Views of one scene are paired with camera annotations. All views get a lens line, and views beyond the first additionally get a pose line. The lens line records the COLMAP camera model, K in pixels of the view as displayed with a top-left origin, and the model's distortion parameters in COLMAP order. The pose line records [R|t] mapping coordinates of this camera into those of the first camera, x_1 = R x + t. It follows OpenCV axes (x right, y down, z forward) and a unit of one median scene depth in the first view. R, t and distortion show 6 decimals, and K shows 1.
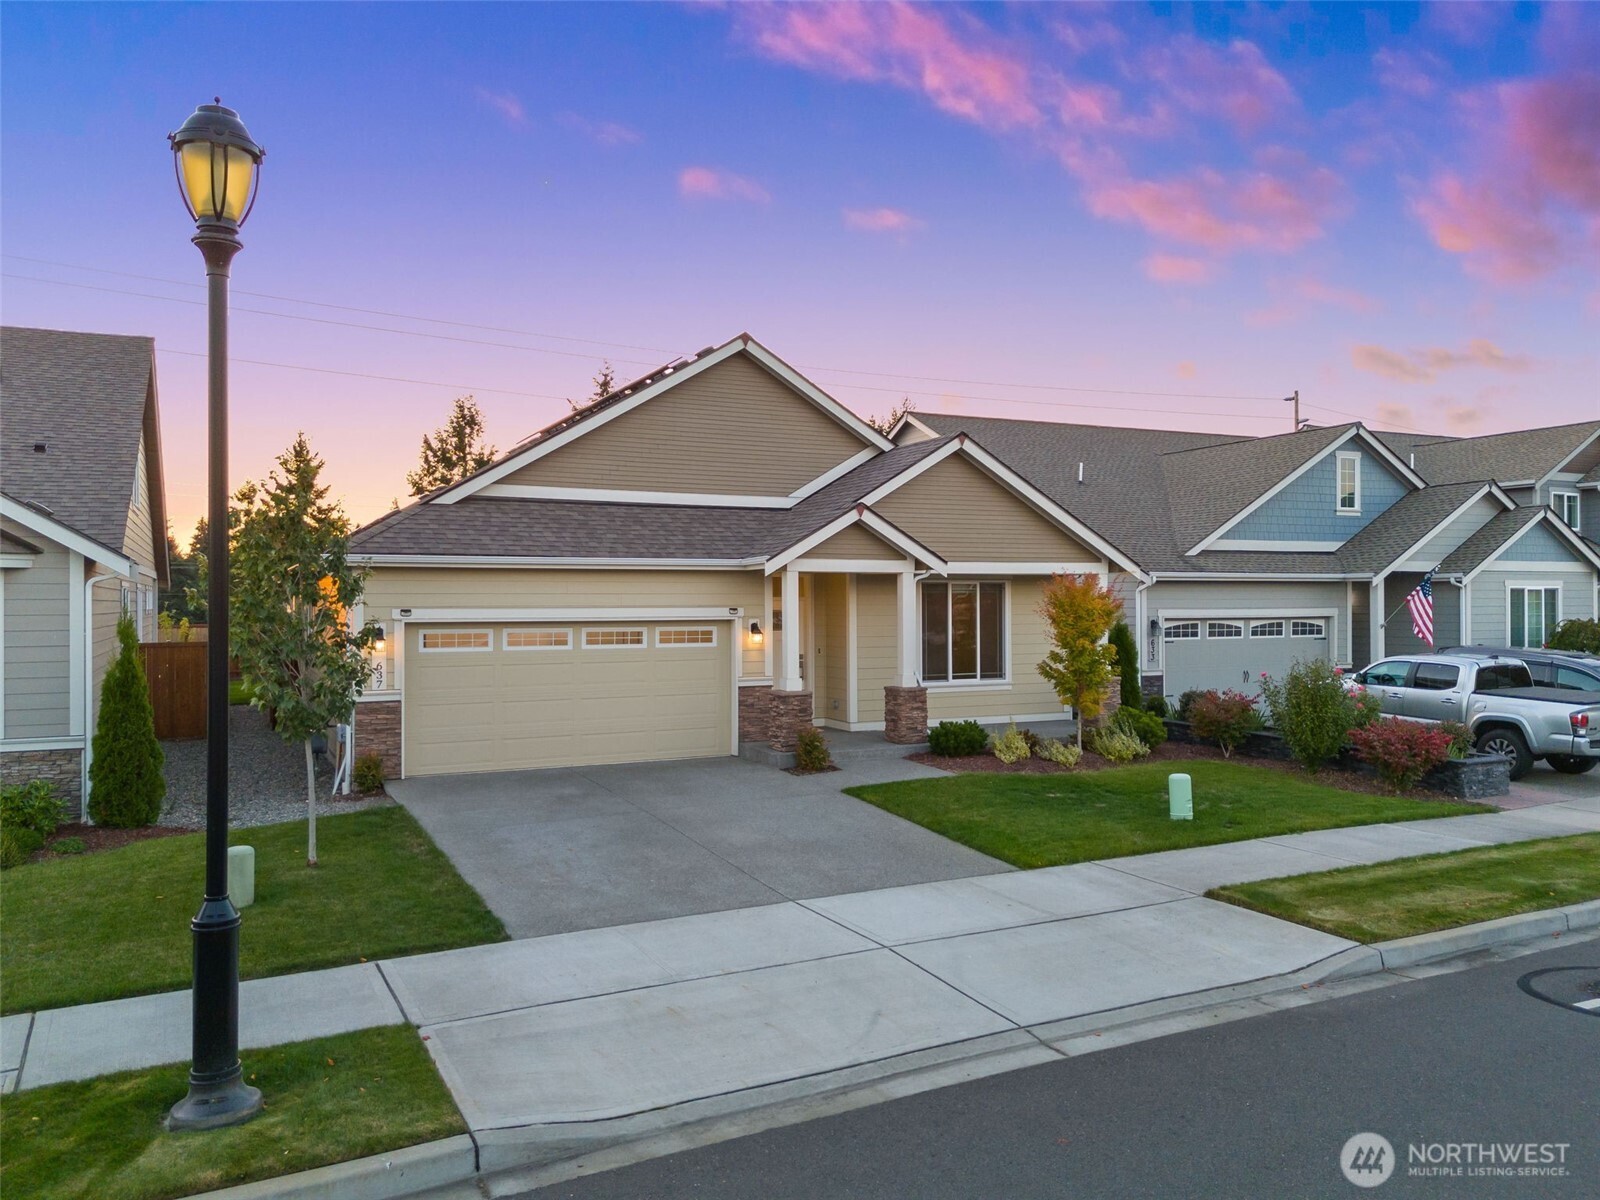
lens RADIAL K [[1175.4, 0, 798.2], [0, 1175.4, 597.1], [0, 0, 1]] dist [0.080667, -0.073581]
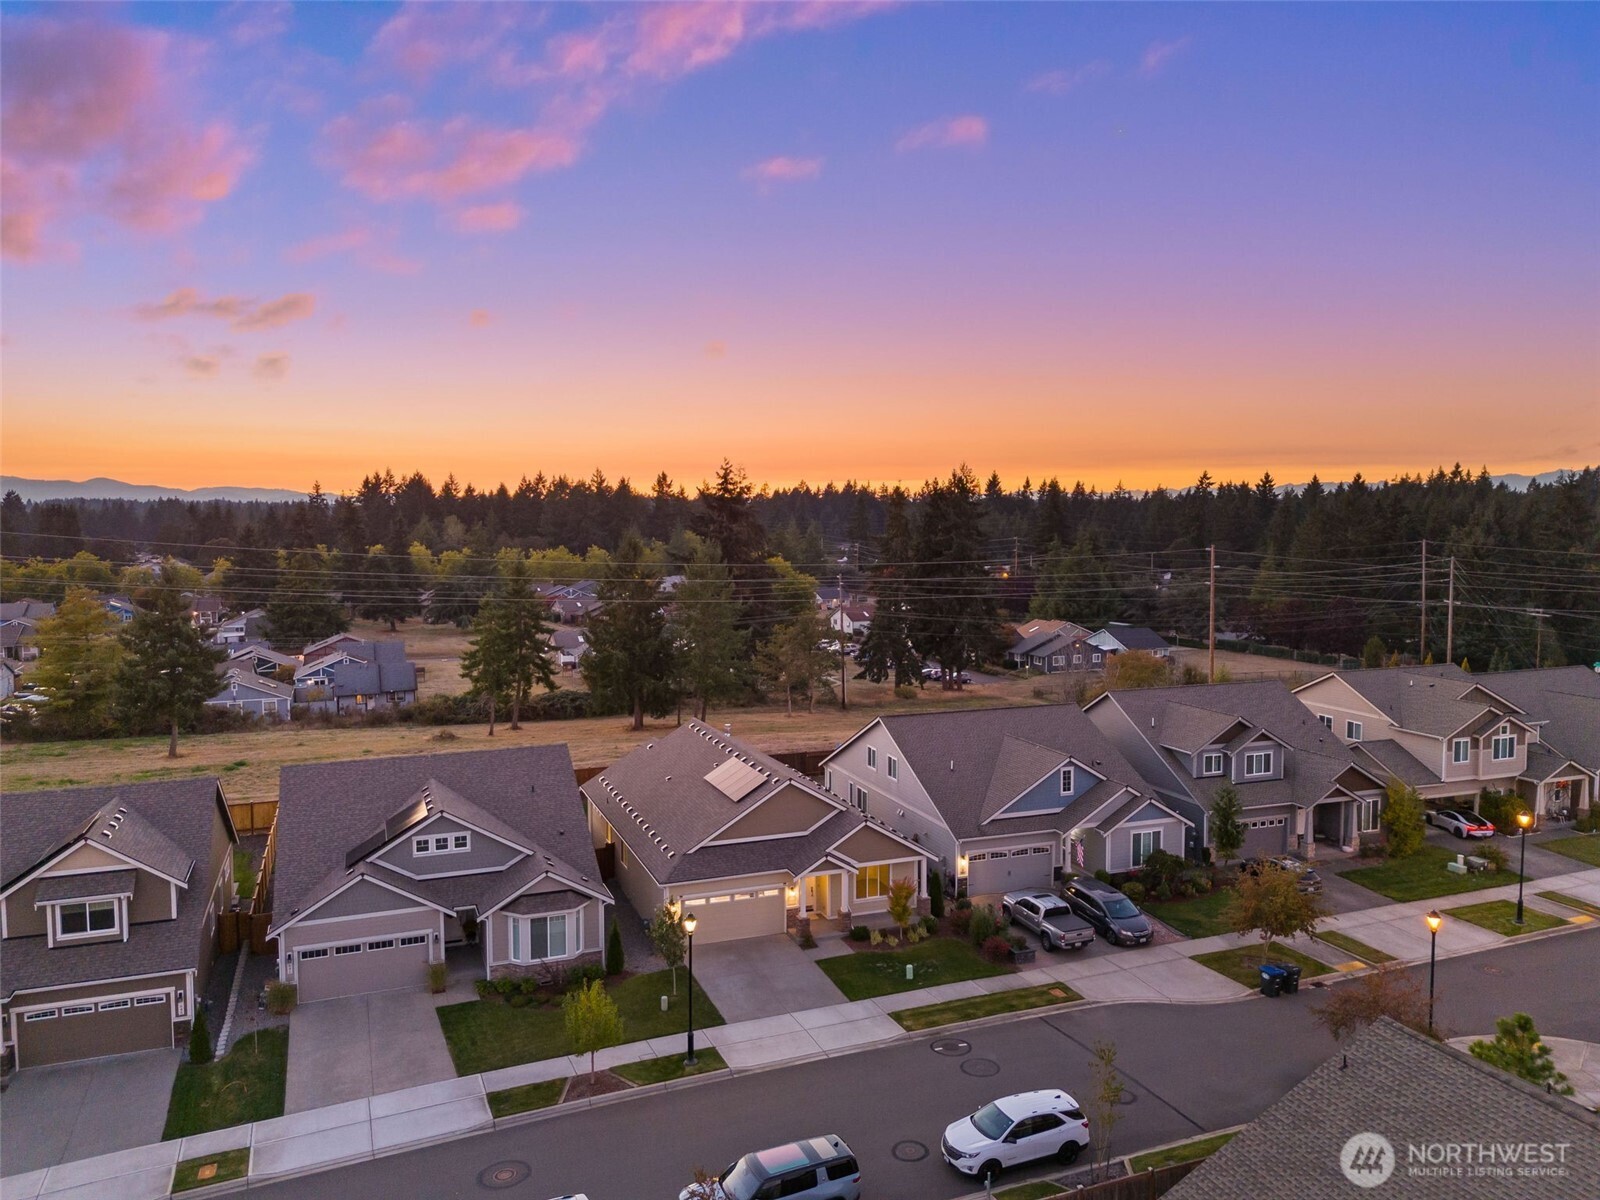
lens RADIAL K [[1175.4, 0, 798.2], [0, 1175.4, 597.1], [0, 0, 1]] dist [0.080667, -0.073581]
pose [[0.995712, 0.006661, -0.092262, 0.250279], [0.000915, 0.996646, 0.081824, -0.965209], [0.092498, -0.081558, 0.992367, -1.897735]]
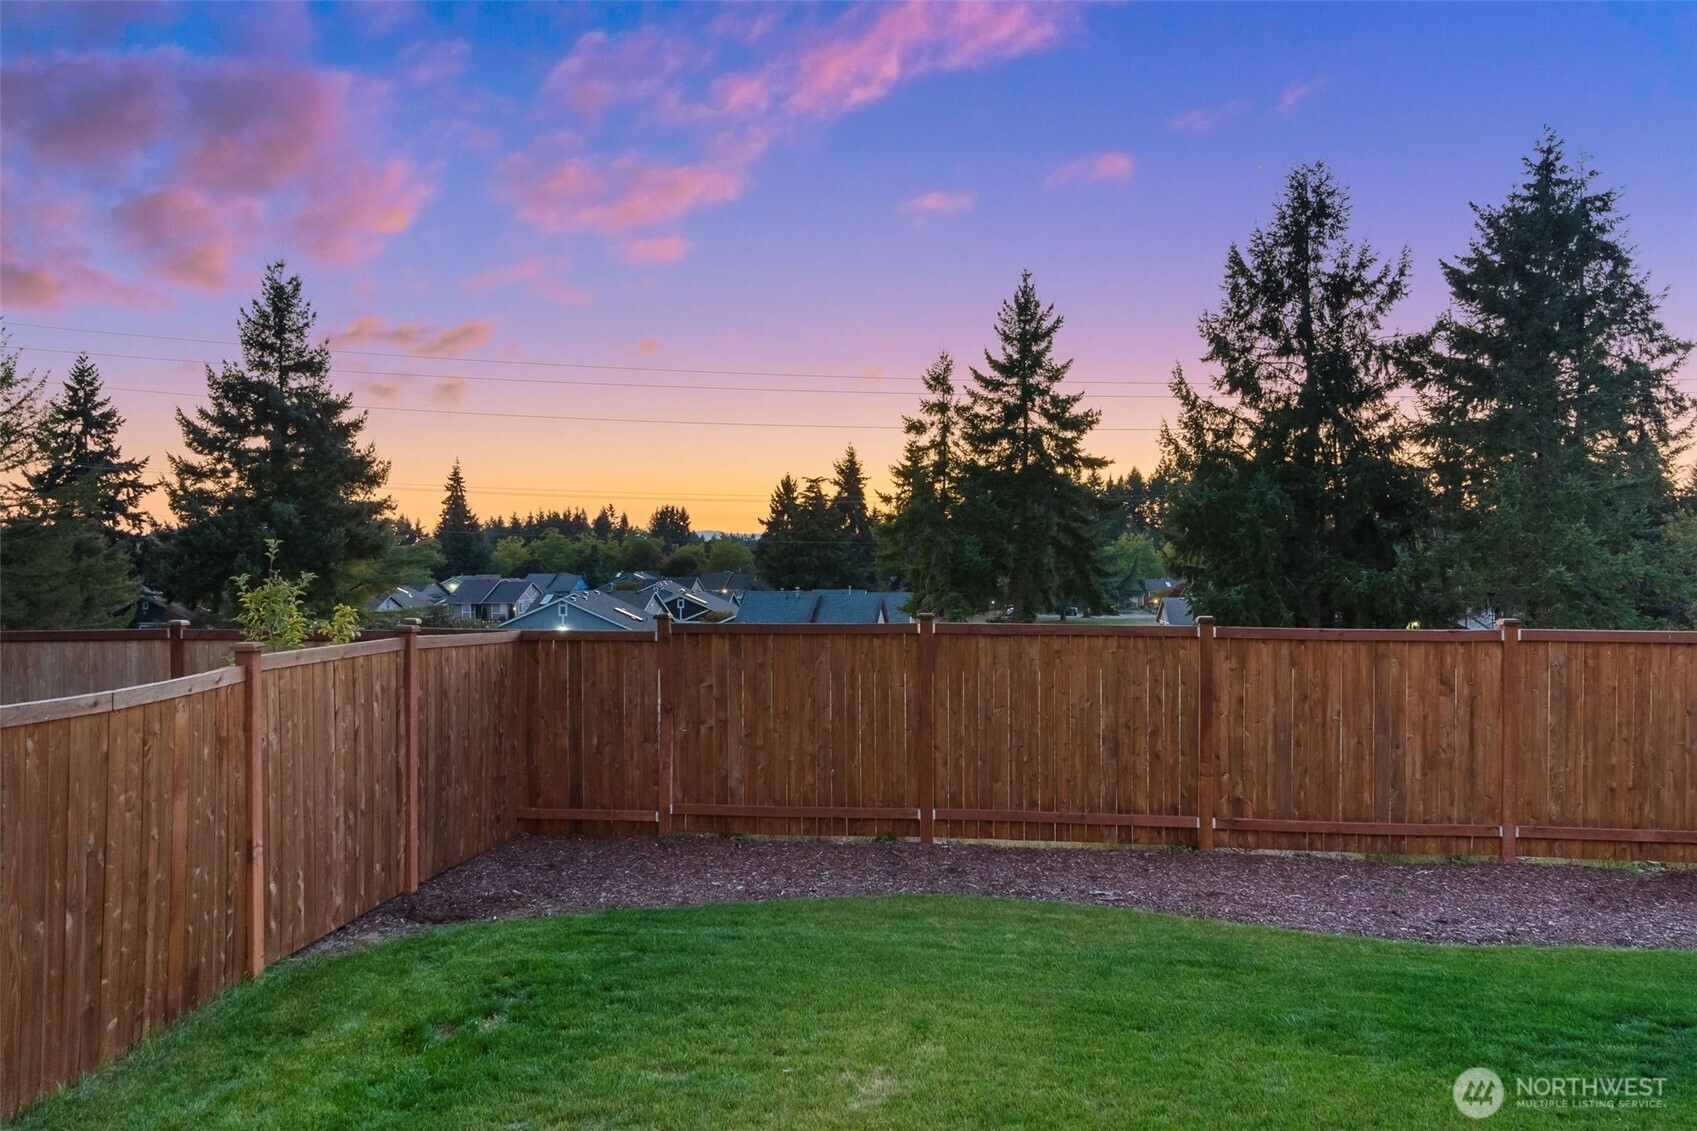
lens RADIAL K [[1304.3, 0, 833.1], [0, 1304.3, 572.9], [0, 0, 1]] dist [-0.005827, 0.006431]
pose [[0.834215, 0.010104, -0.551346, -0.644816], [-0.002120, 0.999884, 0.015115, 0.014482], [0.551435, -0.011440, 0.834140, 1.886918]]
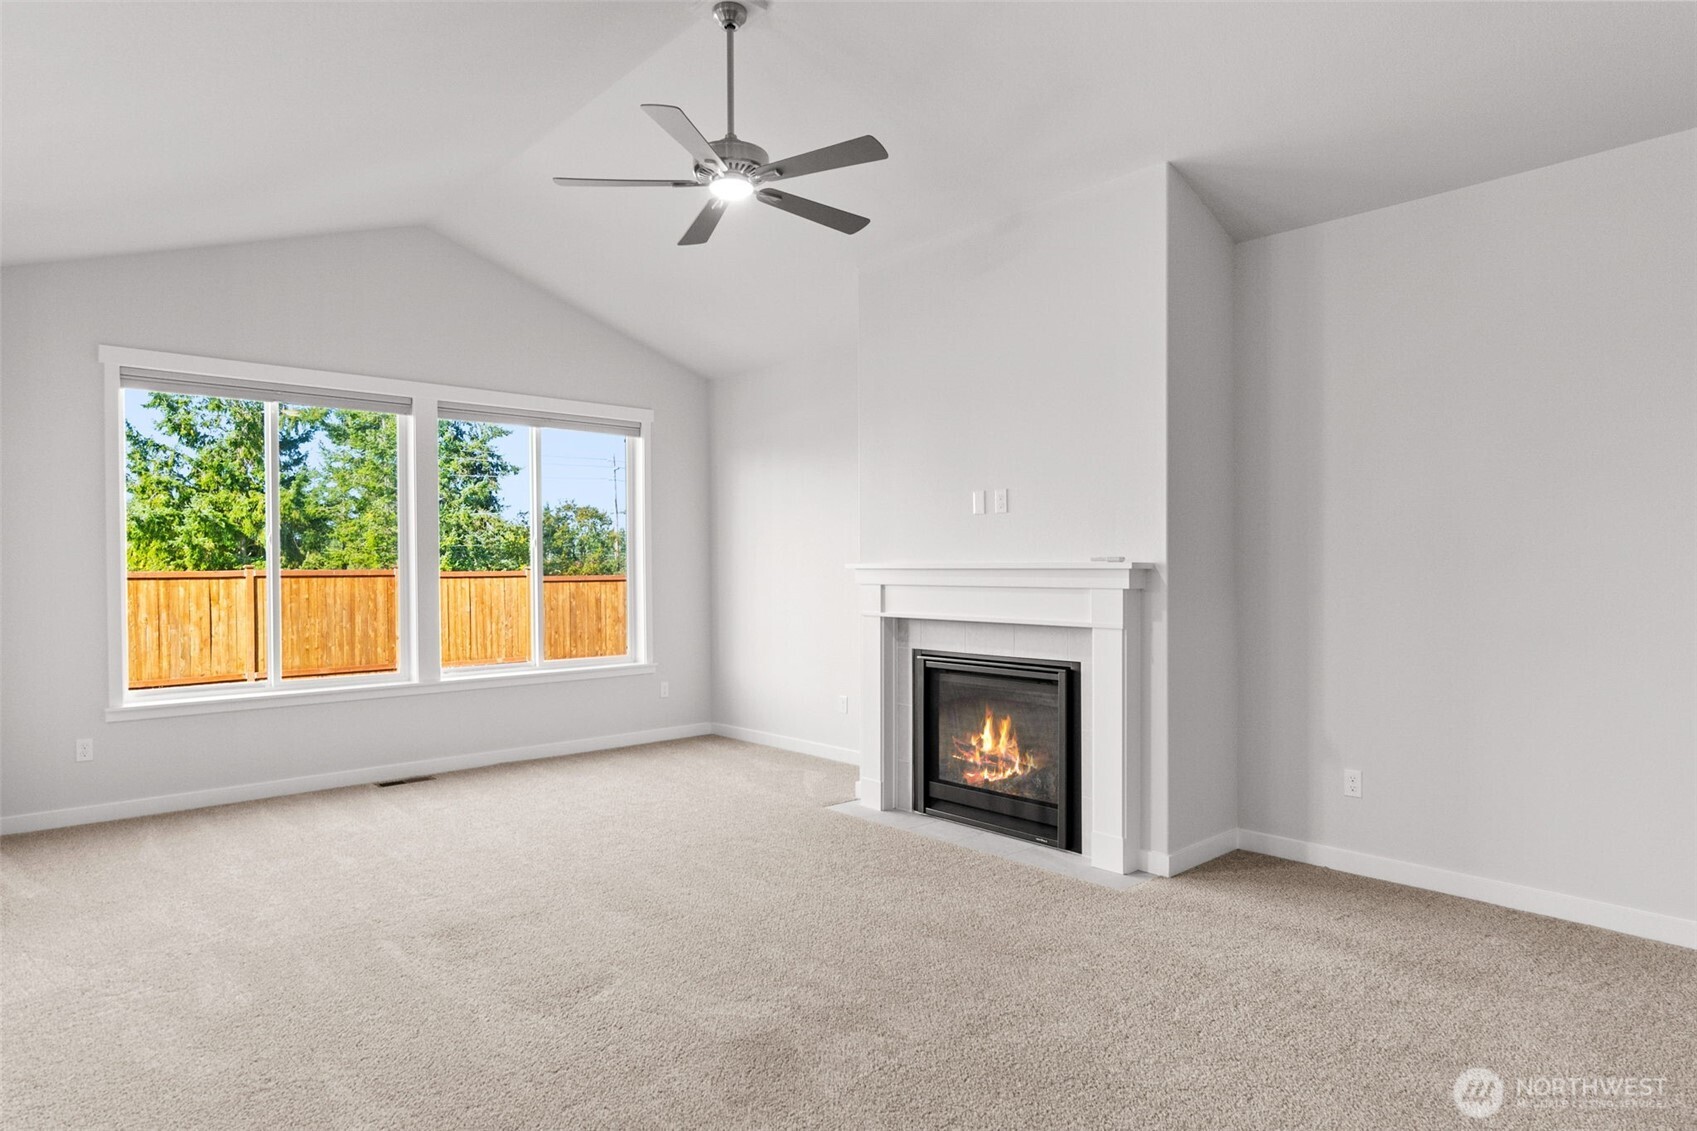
lens RADIAL K [[947.3, 0, 844.0], [0, 947.3, 572.2], [0, 0, 1]] dist [-0.001043, 0.000854]
pose [[0.956020, -0.007230, 0.293213, -0.466108], [0.005384, 0.999960, 0.007102, 0.045684], [-0.293253, -0.005211, 0.956021, 1.614139]]
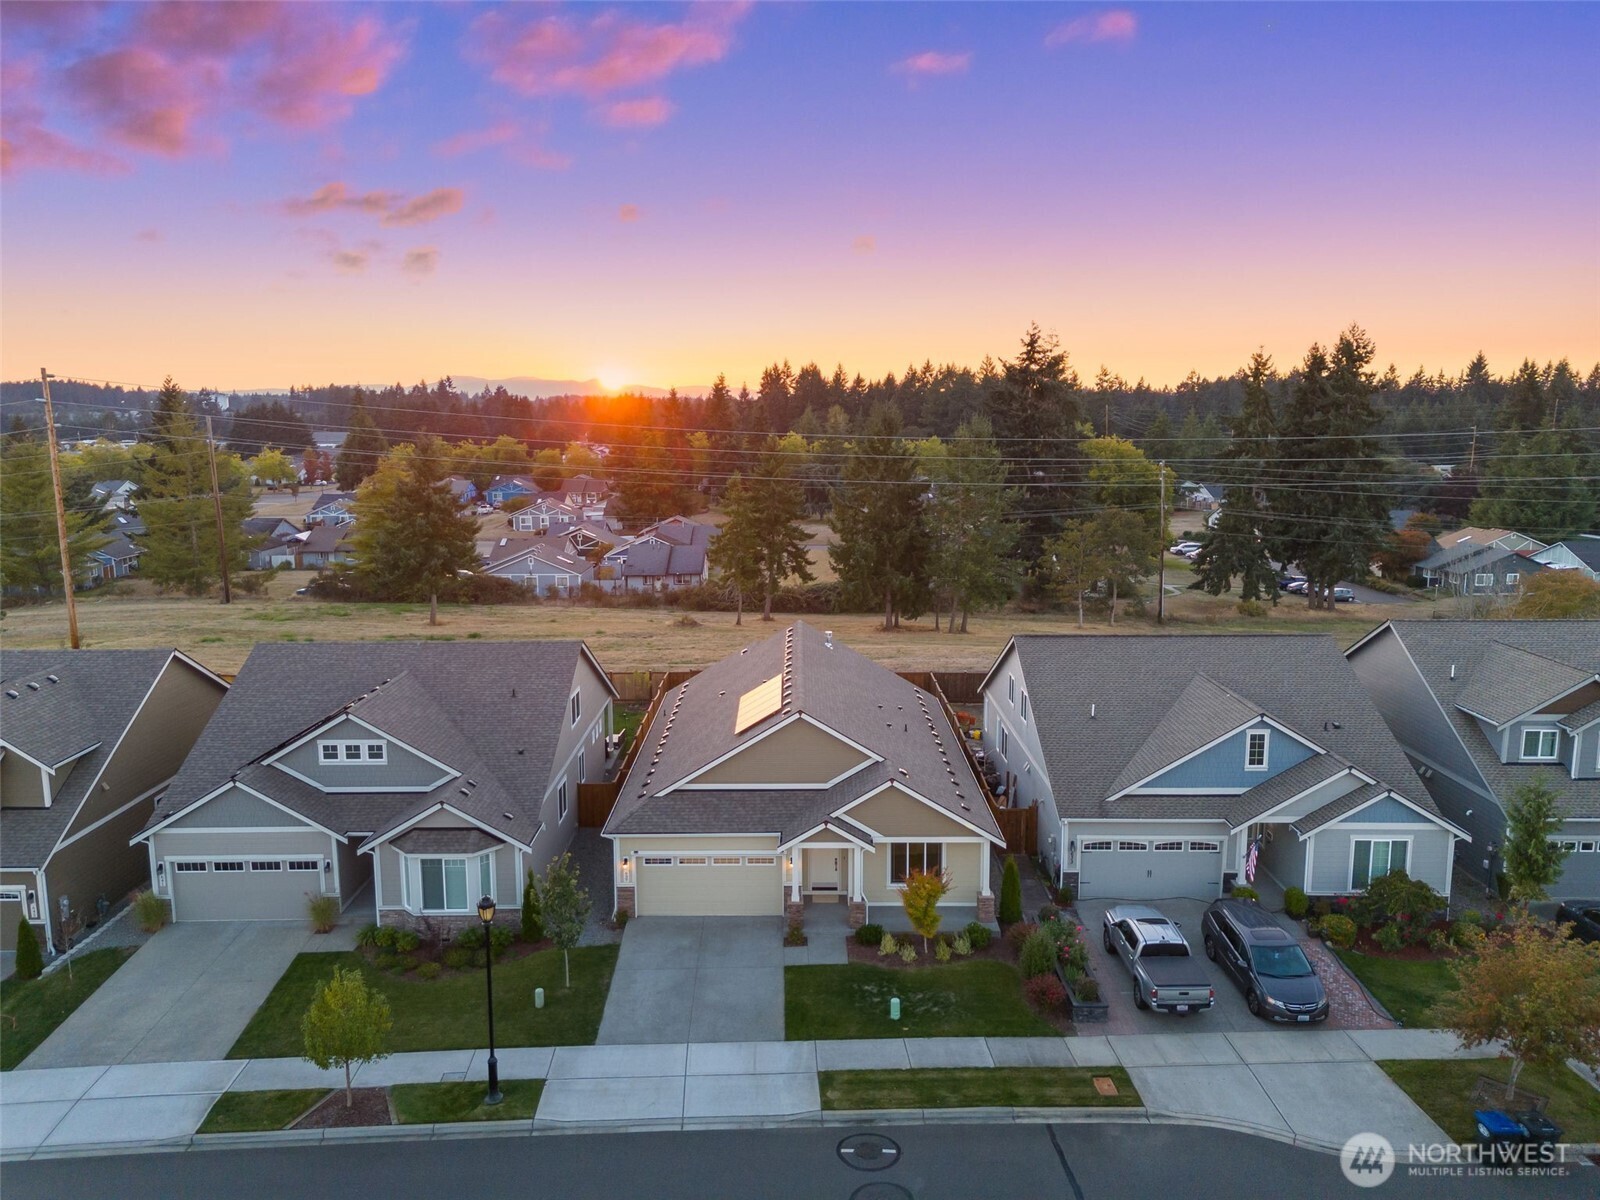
lens RADIAL K [[1175.4, 0, 798.2], [0, 1175.4, 597.1], [0, 0, 1]] dist [0.080667, -0.073581]
pose [[0.898558, 0.071382, -0.433010, 0.893991], [0.002168, 0.985949, 0.167032, -0.828037], [0.438849, -0.151027, 0.885778, -0.839492]]
